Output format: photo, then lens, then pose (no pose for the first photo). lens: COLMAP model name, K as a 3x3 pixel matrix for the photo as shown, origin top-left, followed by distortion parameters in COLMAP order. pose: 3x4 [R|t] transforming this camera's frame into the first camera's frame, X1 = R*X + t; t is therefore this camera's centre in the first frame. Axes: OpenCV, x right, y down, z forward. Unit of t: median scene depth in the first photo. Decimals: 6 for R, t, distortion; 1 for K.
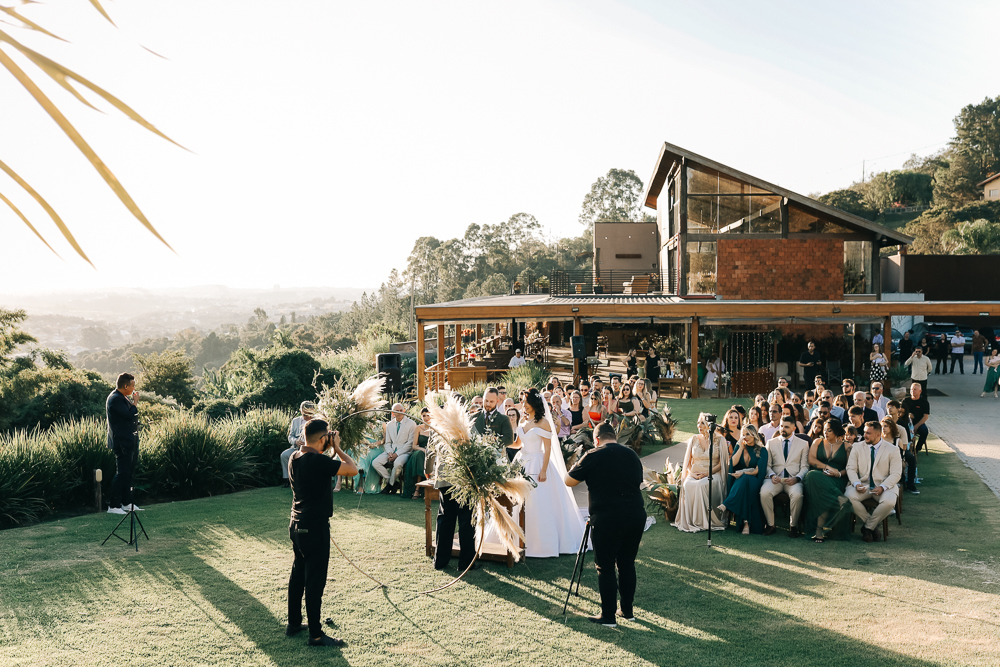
lens RADIAL K [[1034.2, 0, 500.0], [0, 1034.2, 333.5], [0, 0, 1]] dist [-0.025607, -0.005482]
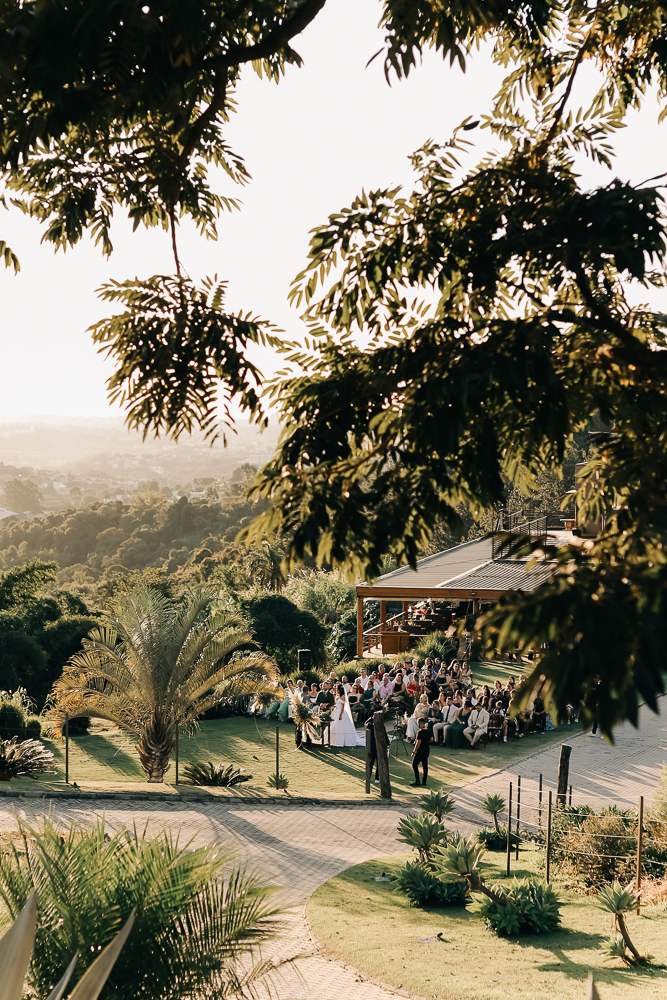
lens RADIAL K [[1588.9, 0, 329.2], [0, 1588.9, 468.9], [0, 0, 1]] dist [-0.040963, 0.081212]
pose [[0.983858, 0.019839, -0.177847, 0.180051], [-0.022245, 0.999686, -0.011541, -0.112139], [0.177562, 0.015310, 0.983991, -0.752643]]
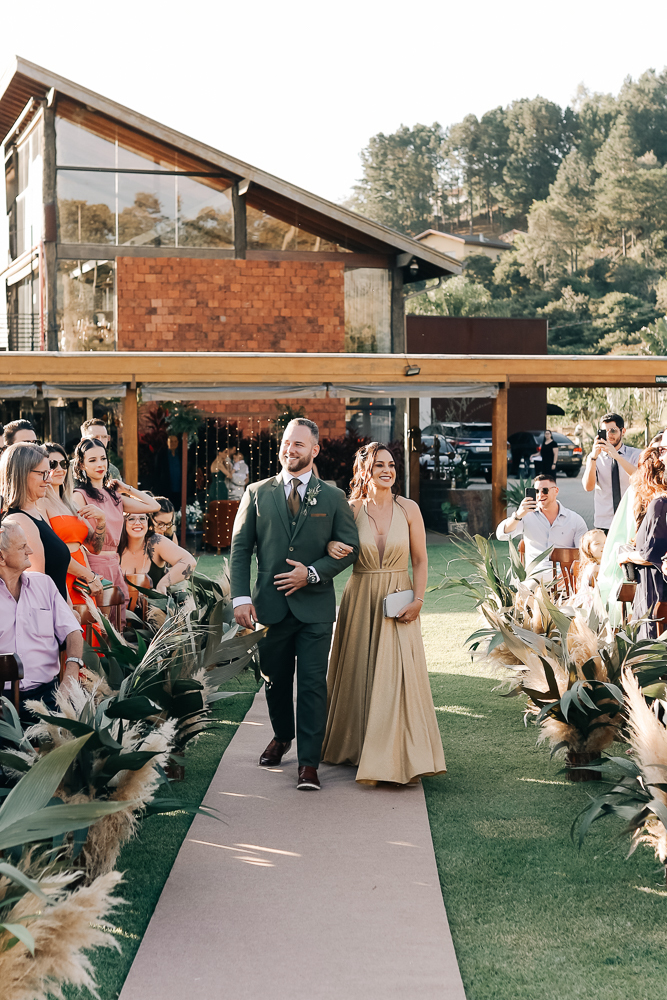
lens RADIAL K [[1588.9, 0, 329.2], [0, 1588.9, 468.9], [0, 0, 1]] dist [-0.040963, 0.081212]
pose [[0.915237, -0.015259, 0.402628, -0.012357], [0.017993, 0.999834, -0.003007, 0.018292], [-0.402515, 0.009996, 0.915359, 0.221409]]
